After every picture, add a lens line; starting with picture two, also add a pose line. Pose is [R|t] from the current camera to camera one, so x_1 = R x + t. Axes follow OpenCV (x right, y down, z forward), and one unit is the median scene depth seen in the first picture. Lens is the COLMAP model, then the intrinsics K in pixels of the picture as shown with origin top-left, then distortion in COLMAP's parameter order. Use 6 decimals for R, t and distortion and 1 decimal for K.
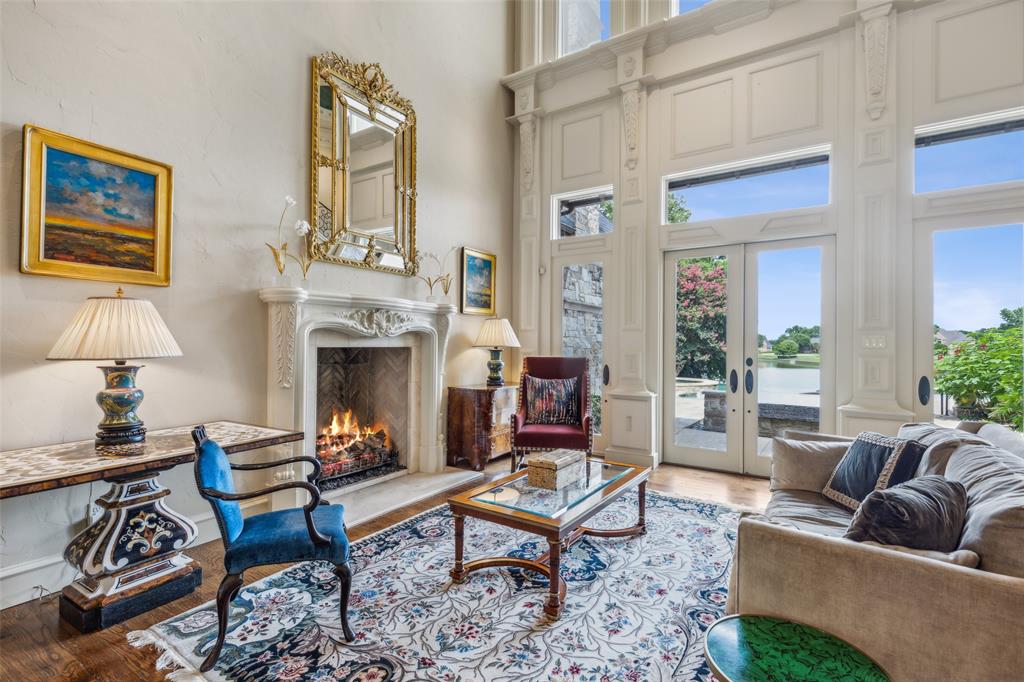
lens RADIAL K [[468.6, 0, 519.3], [0, 468.6, 340.4], [0, 0, 1]] dist [0.004350, -0.000389]
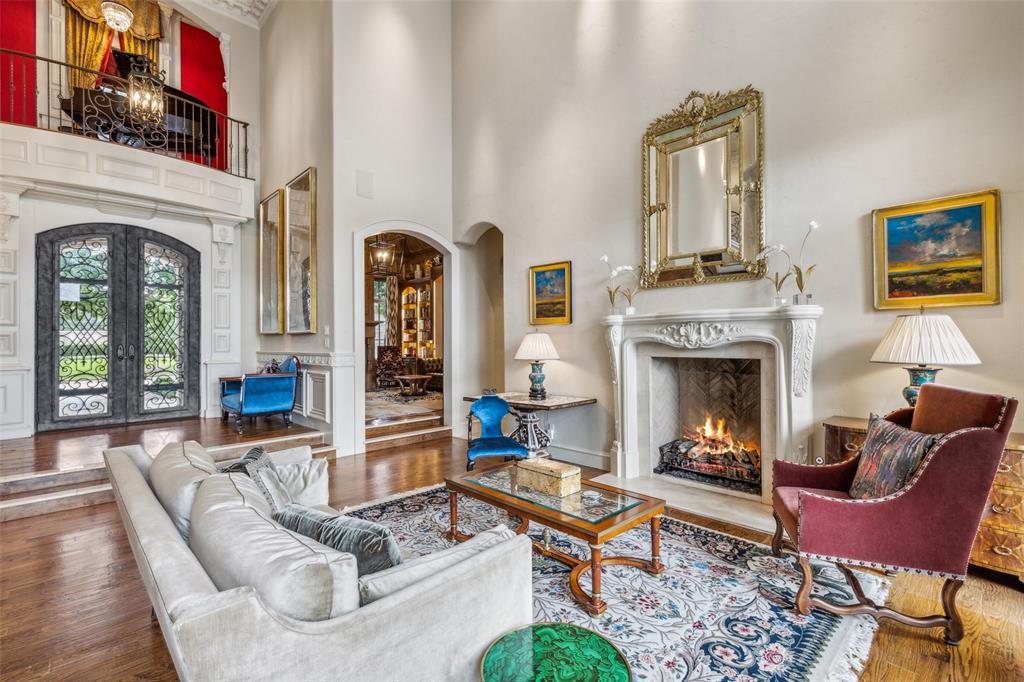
lens RADIAL K [[468.6, 0, 515.8], [0, 468.6, 339.3], [0, 0, 1]] dist [0.004350, -0.000389]
pose [[-0.218839, -0.014013, -0.975660, 0.737011], [0.008168, 0.999836, -0.016193, -0.012401], [0.975727, -0.011512, -0.218688, 0.752291]]
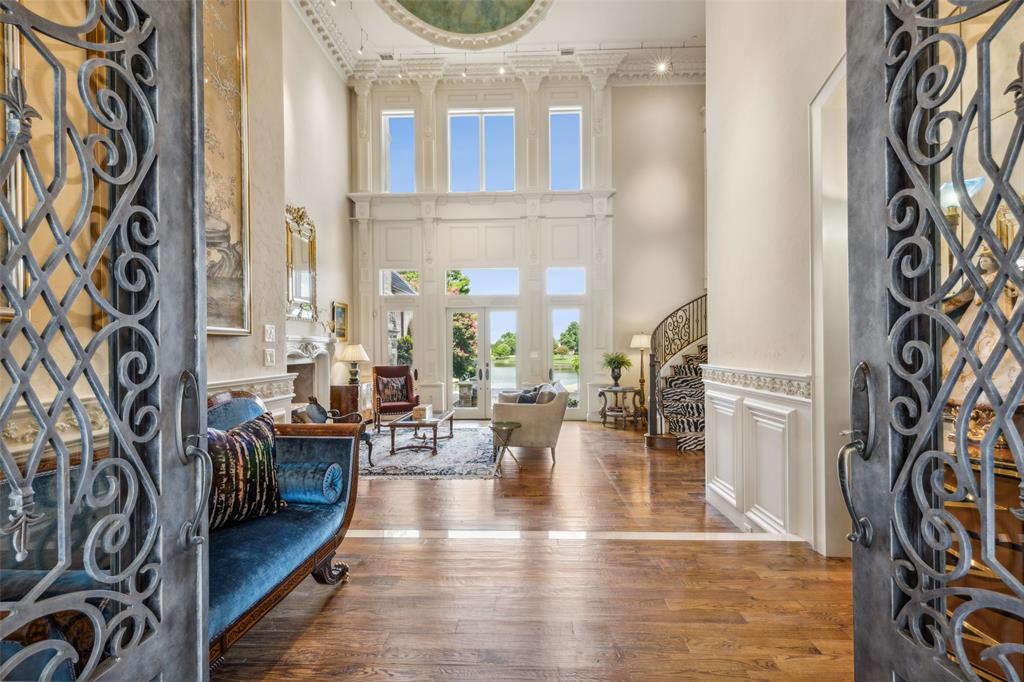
lens RADIAL K [[468.6, 0, 514.2], [0, 468.6, 346.9], [0, 0, 1]] dist [0.004350, -0.000389]
pose [[0.855713, -0.012273, 0.517306, -0.498206], [0.009159, 0.999921, 0.008572, -0.053139], [-0.517370, -0.002597, 0.855758, -0.870539]]
